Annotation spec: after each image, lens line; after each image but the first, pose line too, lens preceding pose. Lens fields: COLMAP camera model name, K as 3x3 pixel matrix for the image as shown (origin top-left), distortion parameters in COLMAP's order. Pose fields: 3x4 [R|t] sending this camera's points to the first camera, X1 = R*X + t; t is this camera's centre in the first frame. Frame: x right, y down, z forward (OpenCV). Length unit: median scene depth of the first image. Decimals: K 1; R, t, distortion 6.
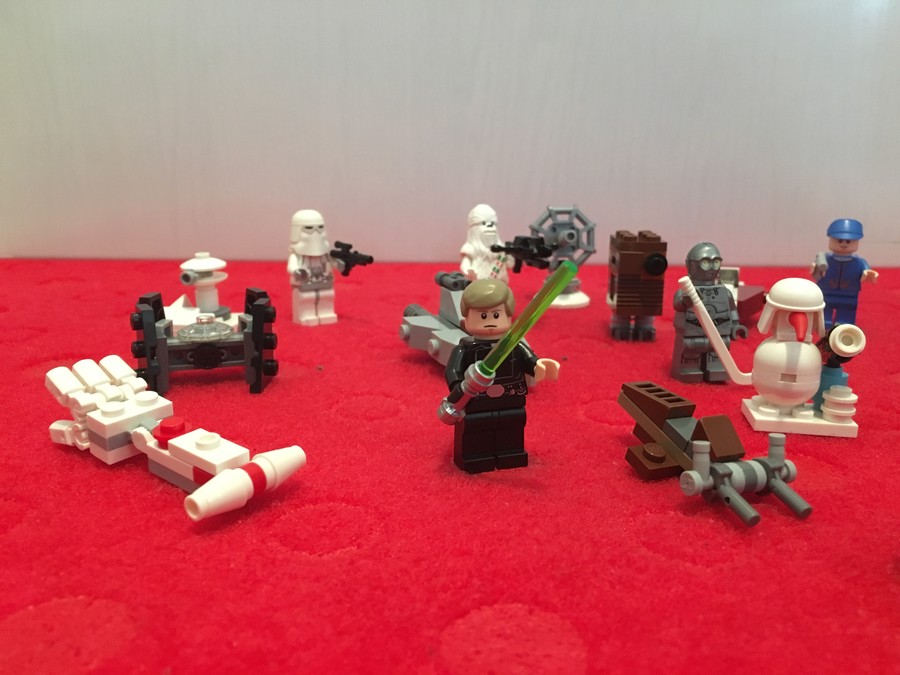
lens RADIAL K [[783.4, 0, 449.9], [0, 783.4, 330.0], [0, 0, 1]] dist [0.084101, -0.153424]
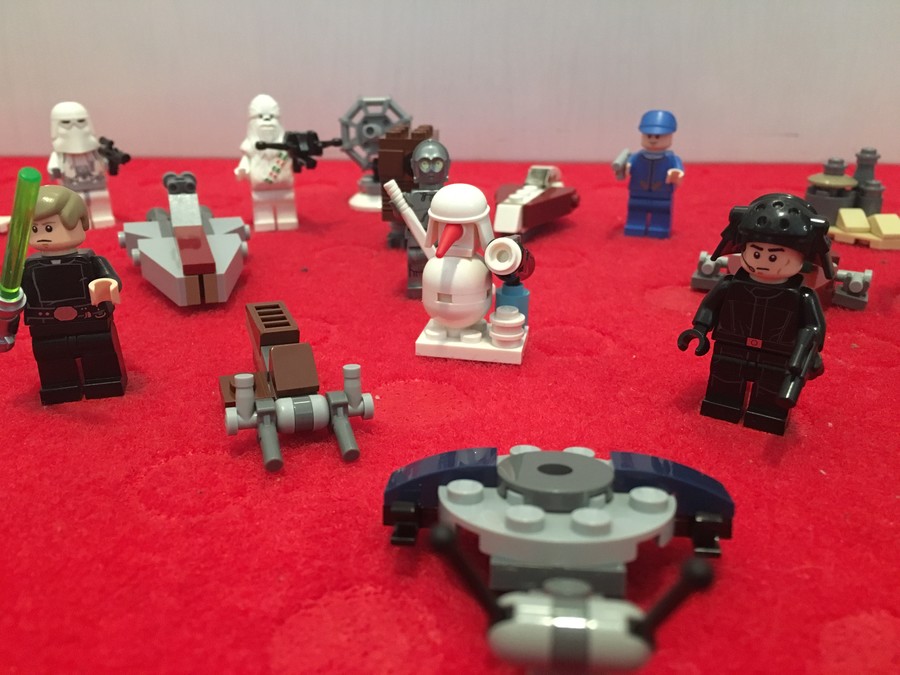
lens RADIAL K [[787.2, 0, 450.0], [0, 787.2, 337.5], [0, 0, 1]] dist [0.076891, -0.148736]
pose [[0.998700, 0.008768, -0.050209, 0.313544], [-0.001562, 0.989893, 0.141810, -0.014066], [0.050945, -0.141548, 0.988620, 0.074332]]
